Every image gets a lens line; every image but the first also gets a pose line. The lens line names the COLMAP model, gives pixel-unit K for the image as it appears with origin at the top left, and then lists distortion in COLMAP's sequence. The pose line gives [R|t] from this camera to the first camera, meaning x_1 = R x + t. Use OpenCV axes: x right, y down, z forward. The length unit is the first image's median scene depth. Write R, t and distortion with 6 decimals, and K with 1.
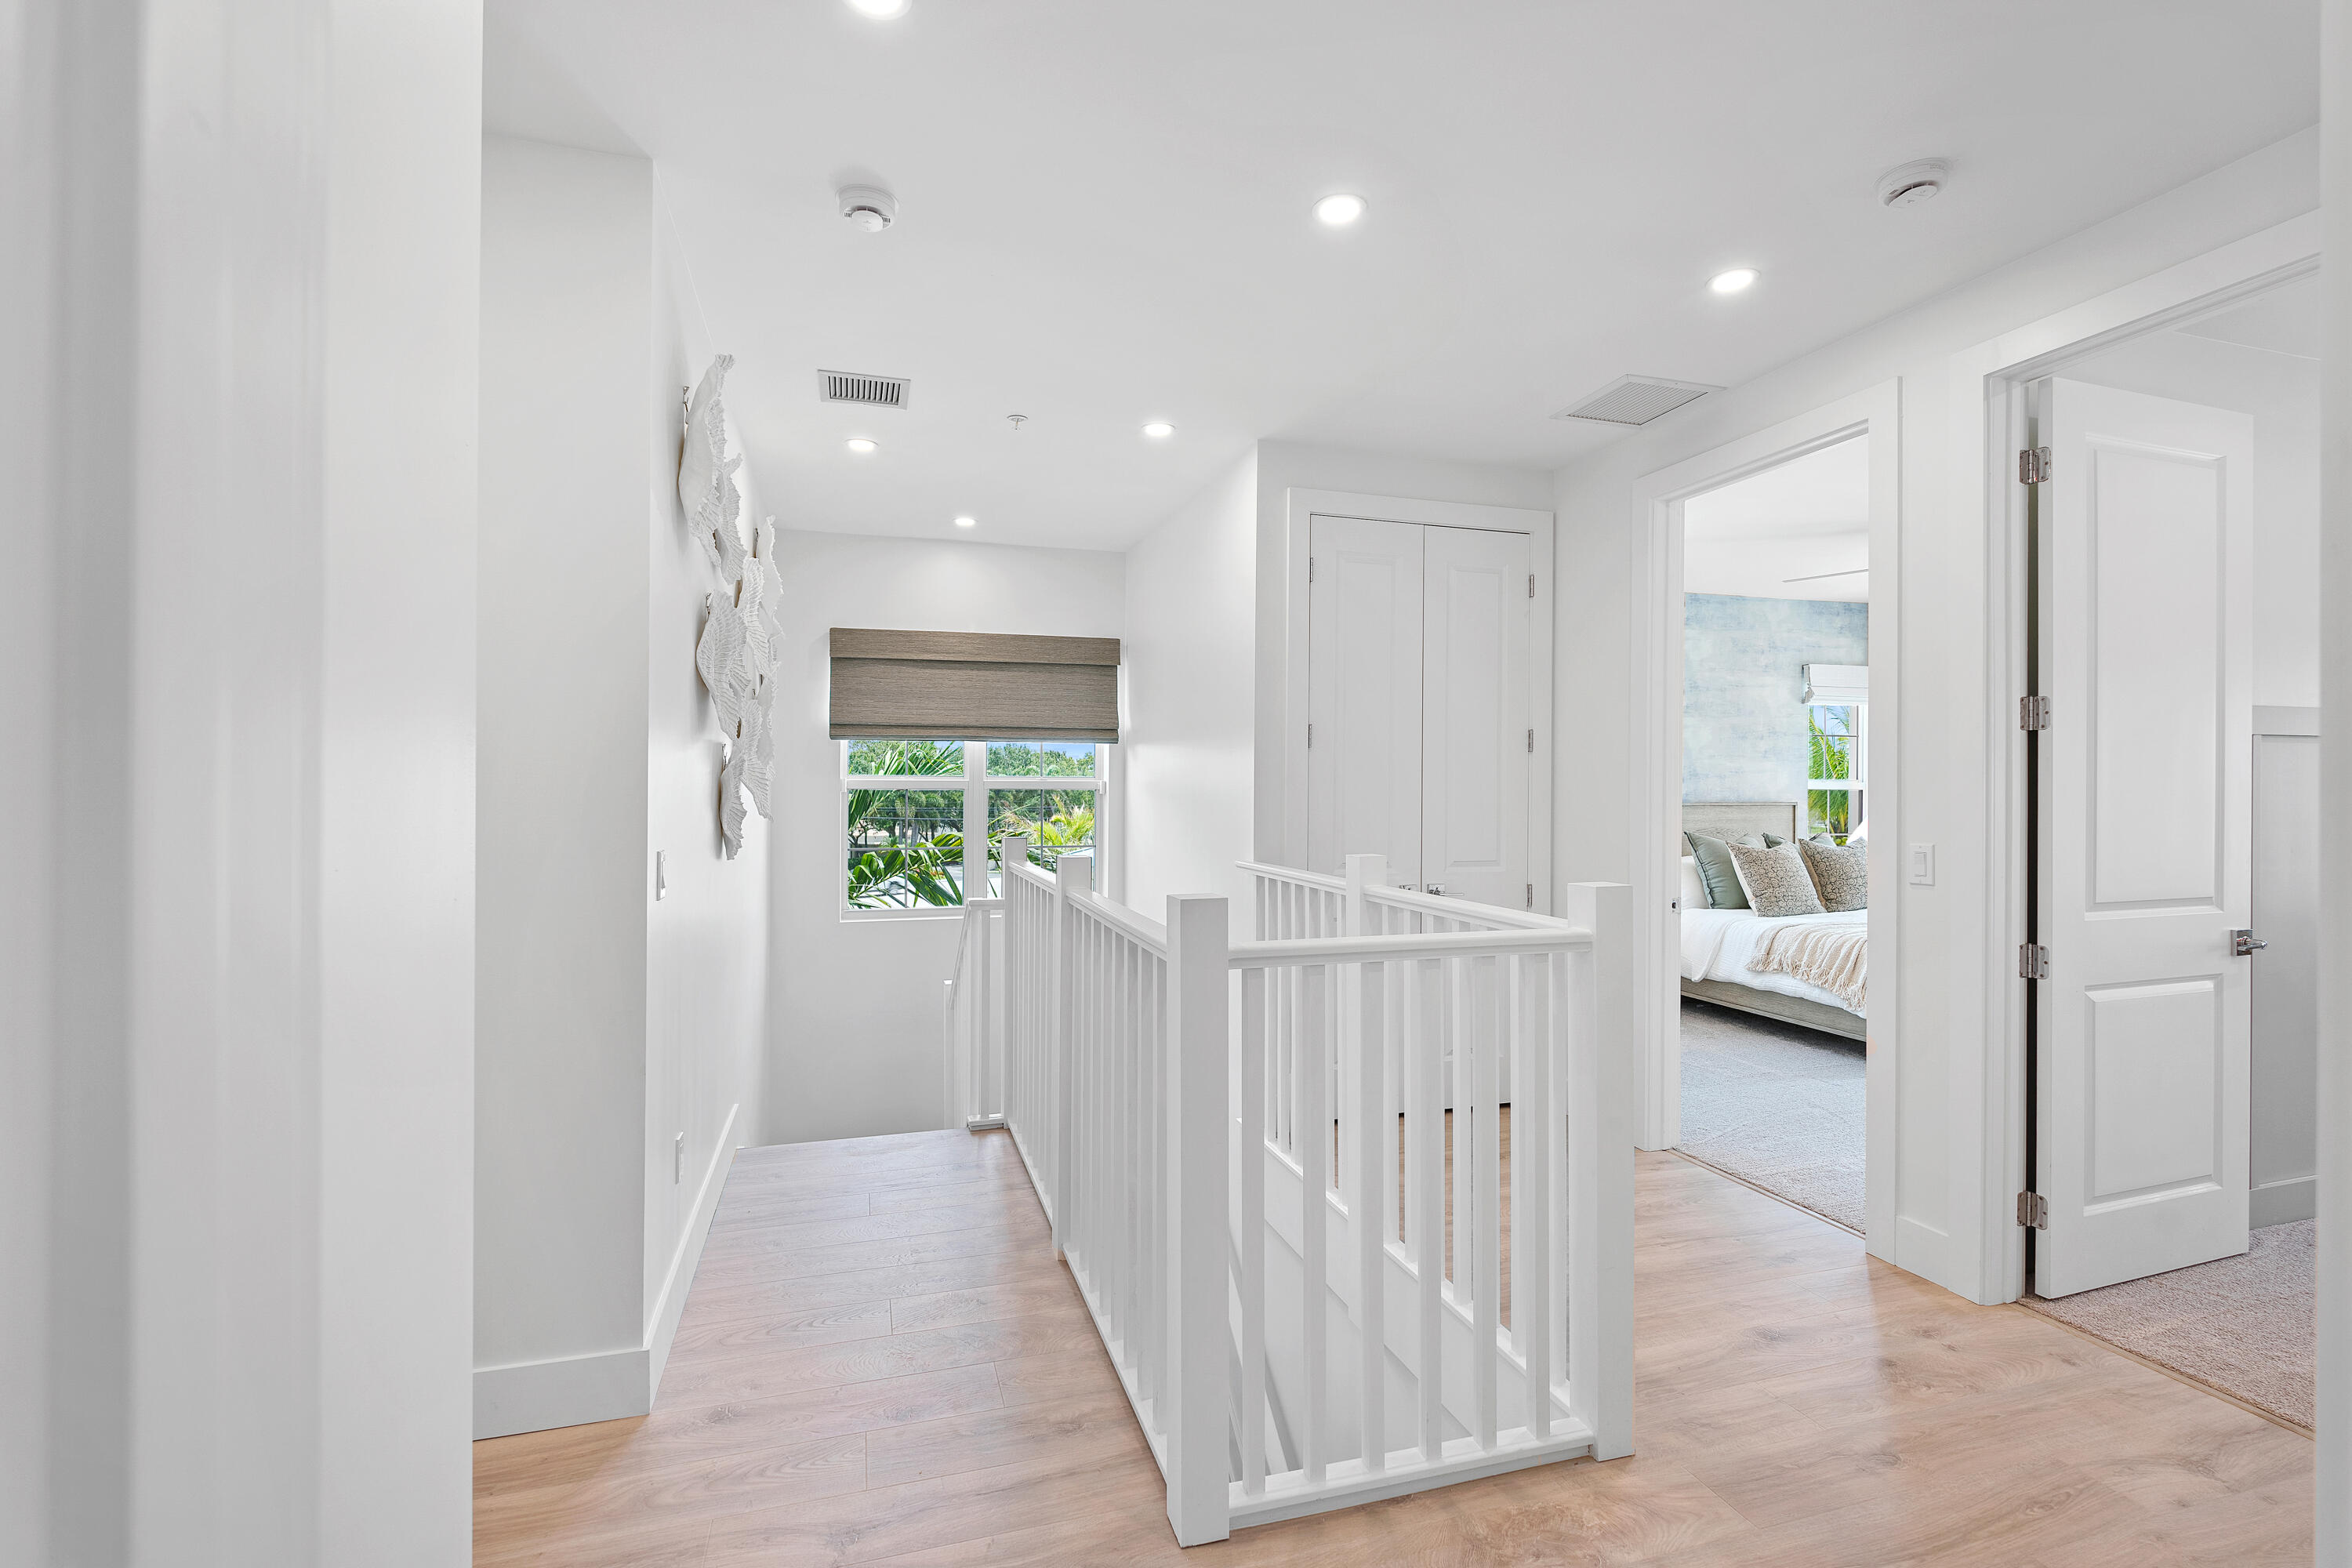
lens RADIAL K [[1045.5, 0, 1170.8], [0, 1045.5, 801.5], [0, 0, 1]] dist [0.002049, 0.000088]
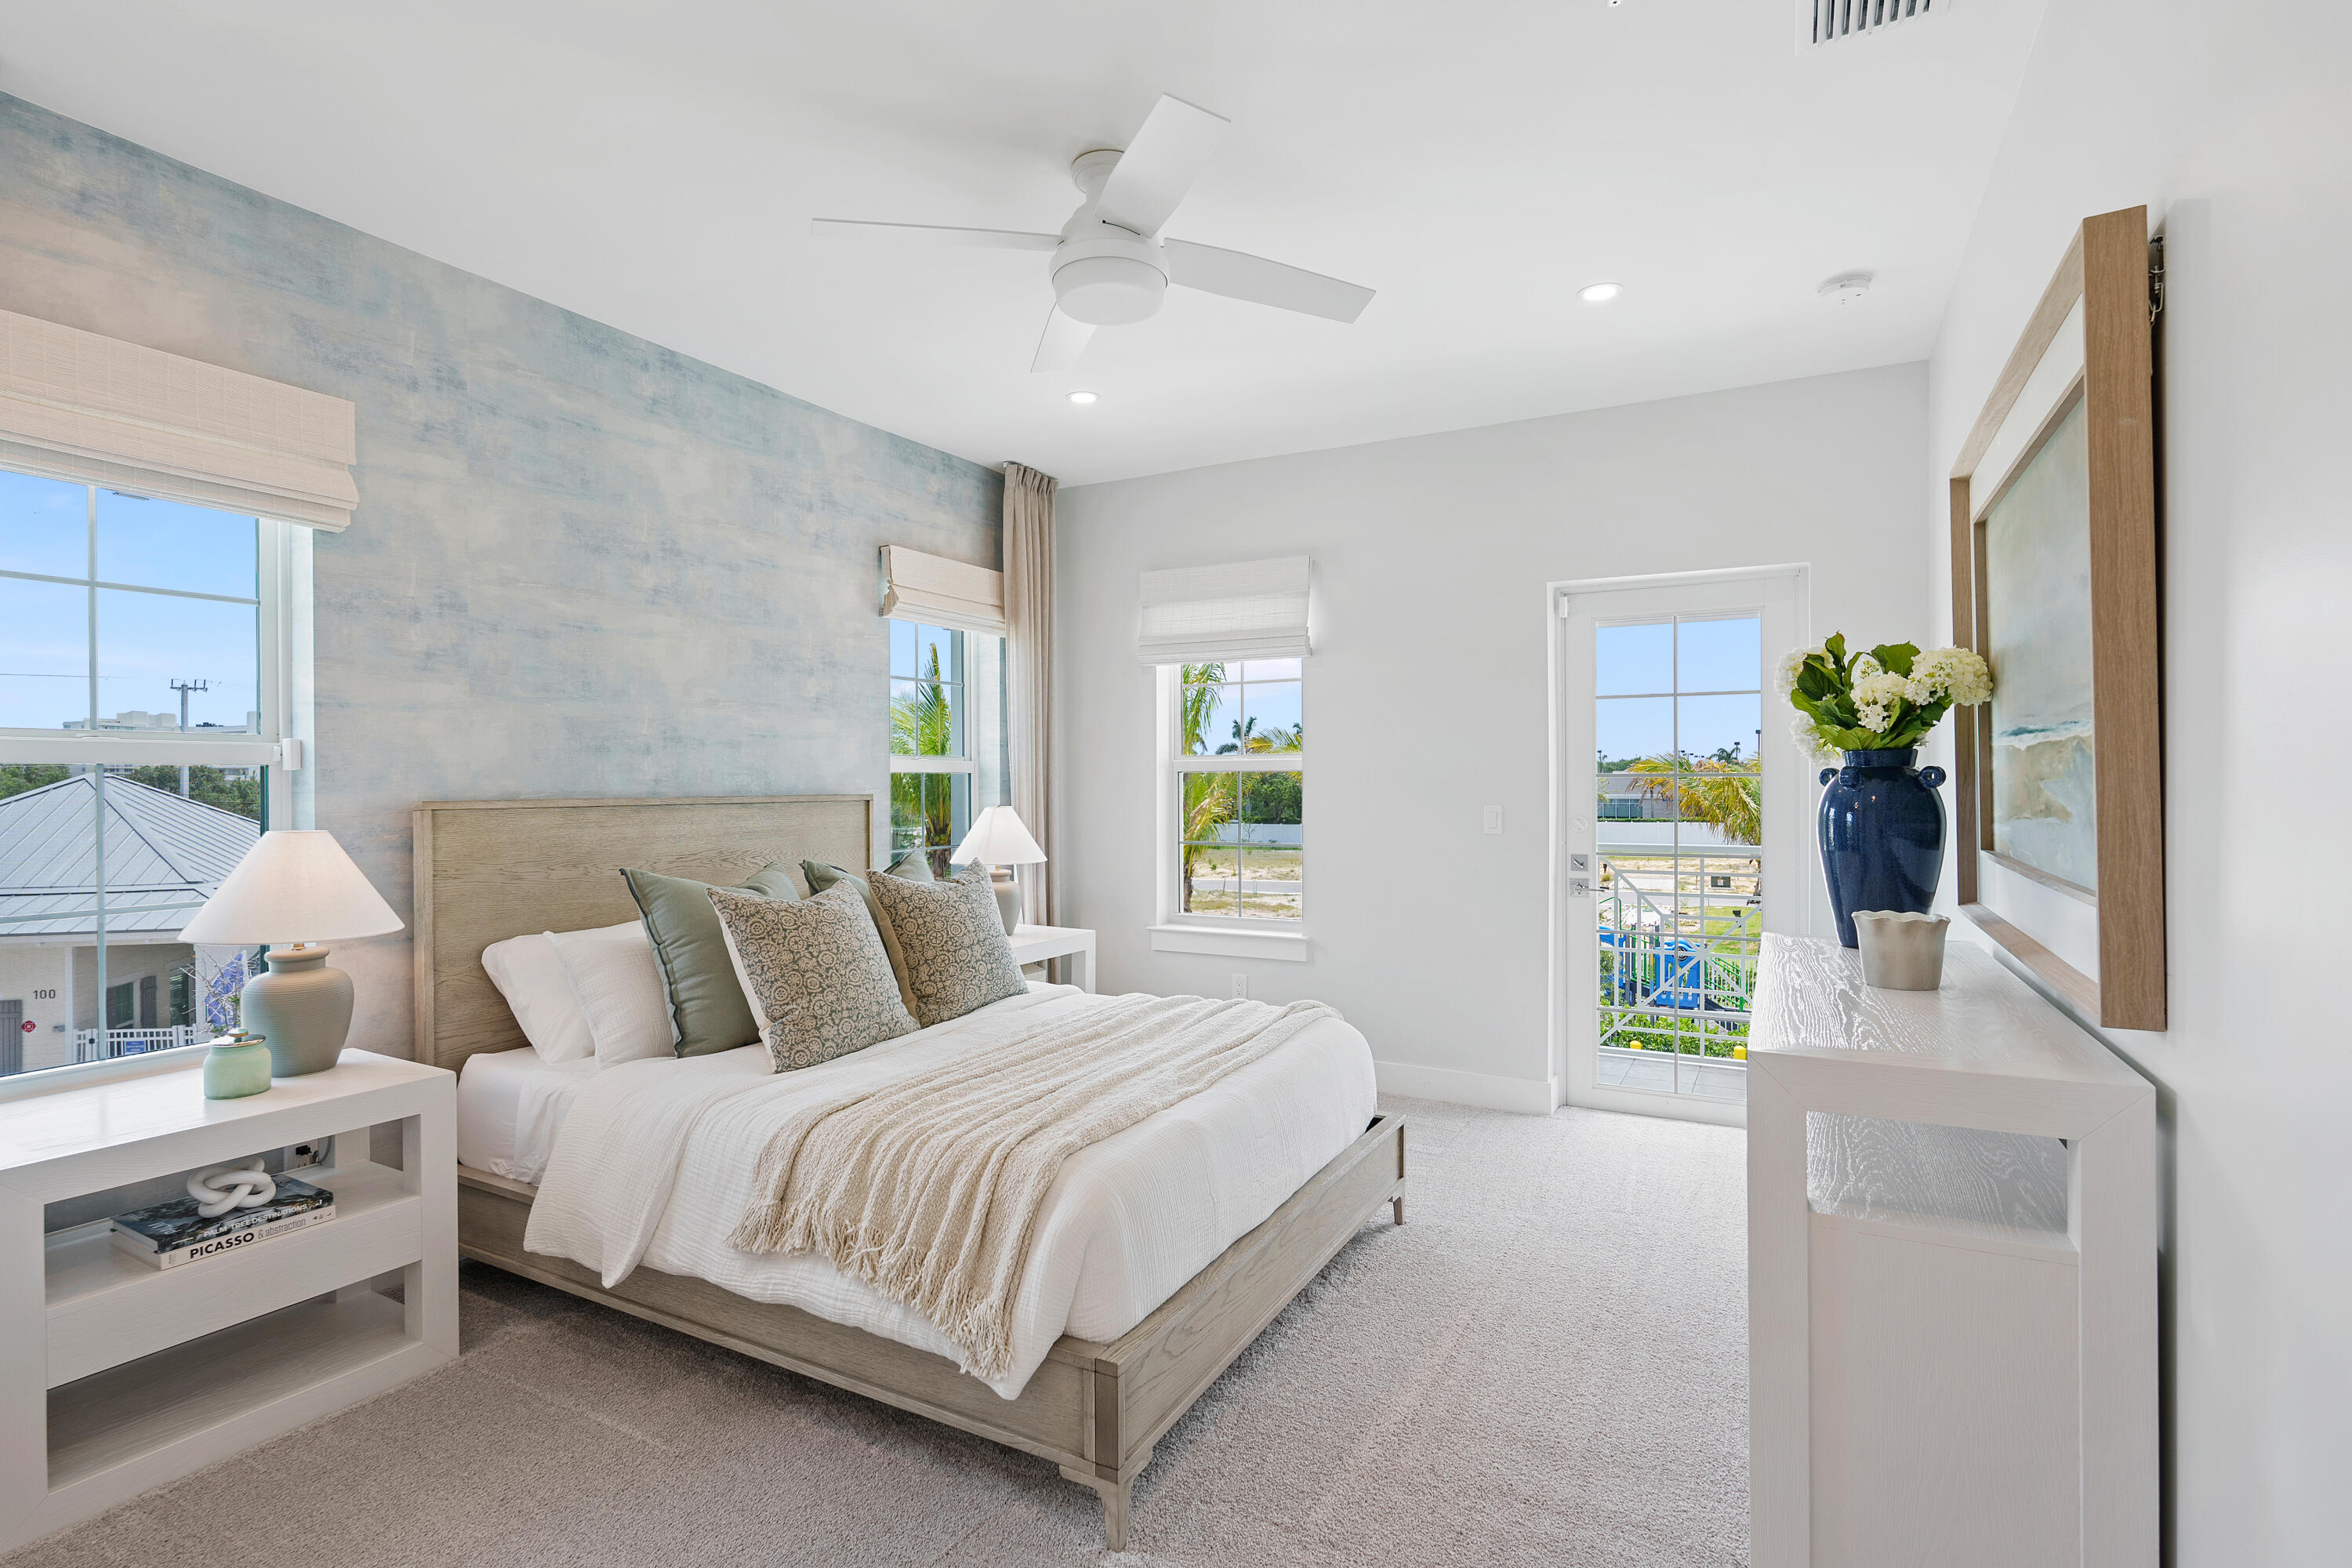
lens RADIAL K [[1124.7, 0, 1179.5], [0, 1124.7, 792.2], [0, 0, 1]] dist [-0.022125, -0.000159]
pose [[0.709673, -0.007221, 0.704494, 0.342349], [0.010918, 0.999940, -0.000748, 0.001702], [-0.704446, 0.008222, 0.709710, 0.538607]]
